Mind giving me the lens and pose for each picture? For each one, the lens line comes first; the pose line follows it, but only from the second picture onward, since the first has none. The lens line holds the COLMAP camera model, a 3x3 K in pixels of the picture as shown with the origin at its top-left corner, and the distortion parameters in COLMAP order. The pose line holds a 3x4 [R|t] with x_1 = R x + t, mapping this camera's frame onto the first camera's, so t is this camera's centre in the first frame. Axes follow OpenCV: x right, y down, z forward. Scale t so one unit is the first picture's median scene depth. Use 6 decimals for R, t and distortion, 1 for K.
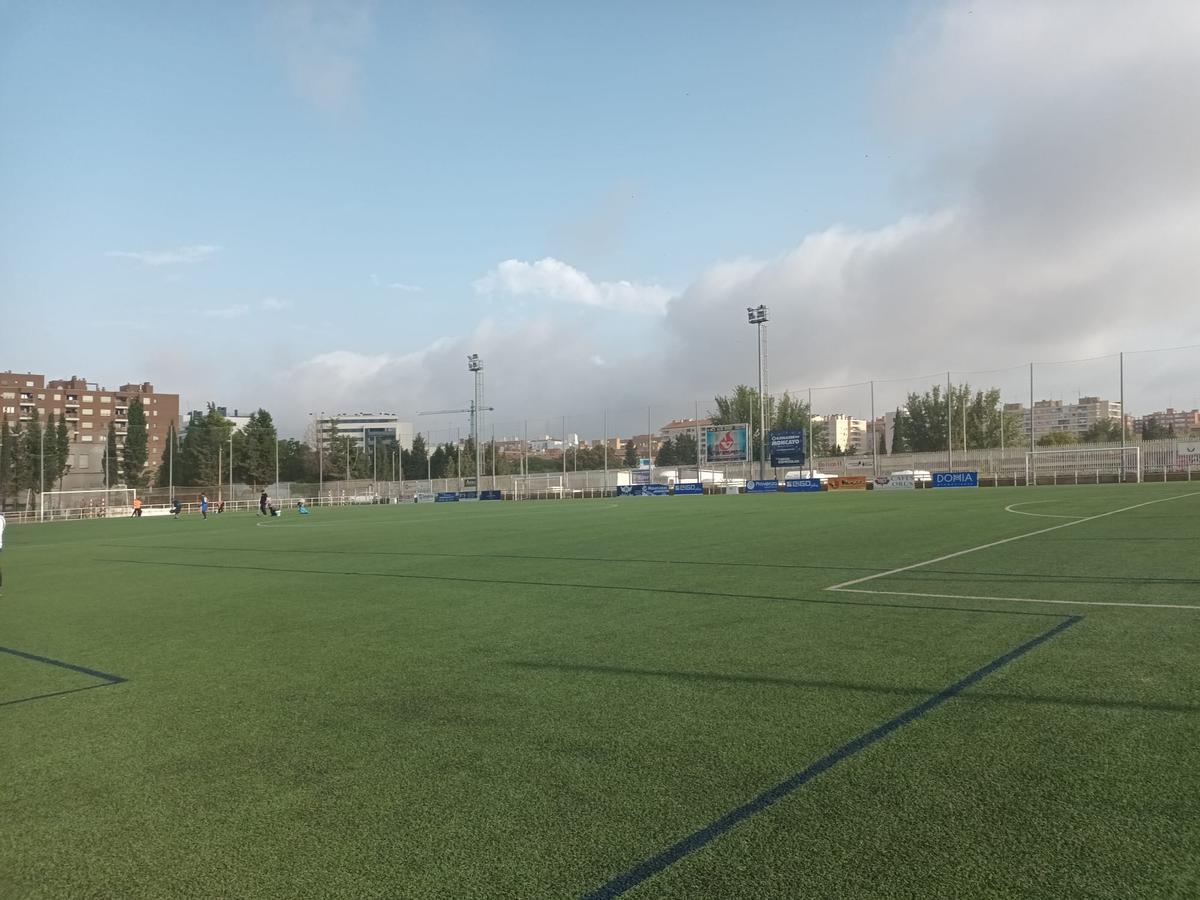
lens RADIAL K [[847.1, 0, 617.2], [0, 847.1, 442.7], [0, 0, 1]] dist [0.015379, -0.022586]
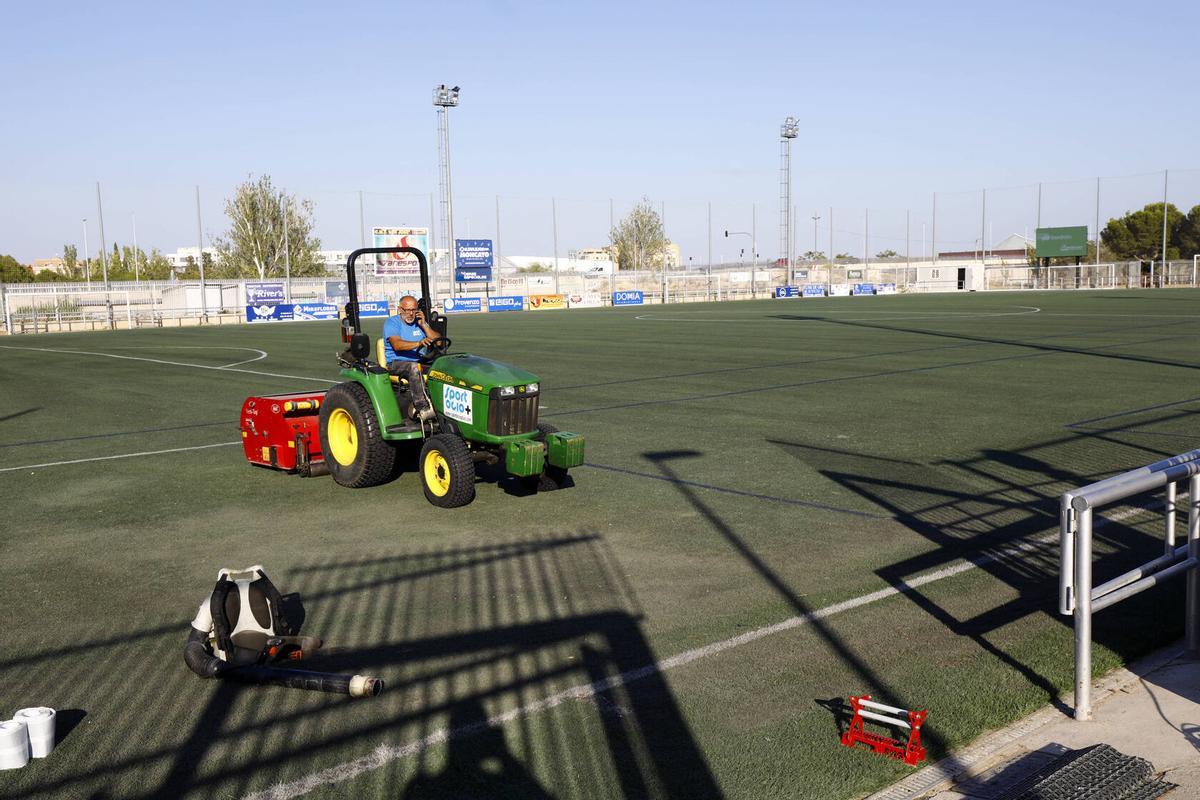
lens RADIAL K [[1137.8, 0, 606.3], [0, 1137.8, 401.9], [0, 0, 1]] dist [0.000115, 0.000000]
pose [[0.150169, -0.065260, 0.986504, -0.908617], [-0.025435, 0.997234, 0.069842, 0.062963], [-0.988333, -0.035580, 0.148094, 0.661540]]
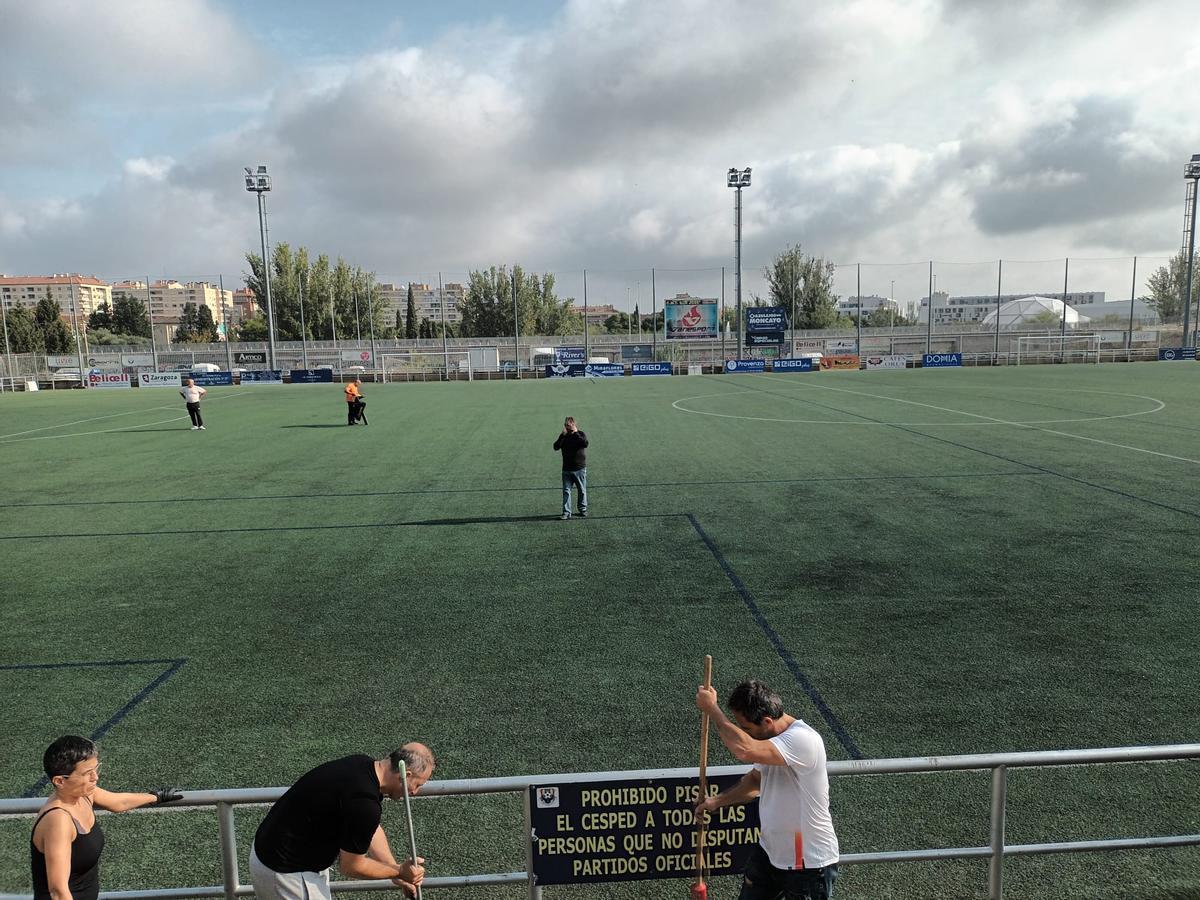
lens RADIAL K [[881.8, 0, 610.6], [0, 881.8, 458.9], [0, 0, 1]] dist [0.053641, -0.076496]
pose [[0.727110, -0.067641, 0.683180, -0.606541], [-0.040195, 0.989233, 0.140722, 0.020212], [-0.685343, -0.129781, 0.716563, 0.363114]]
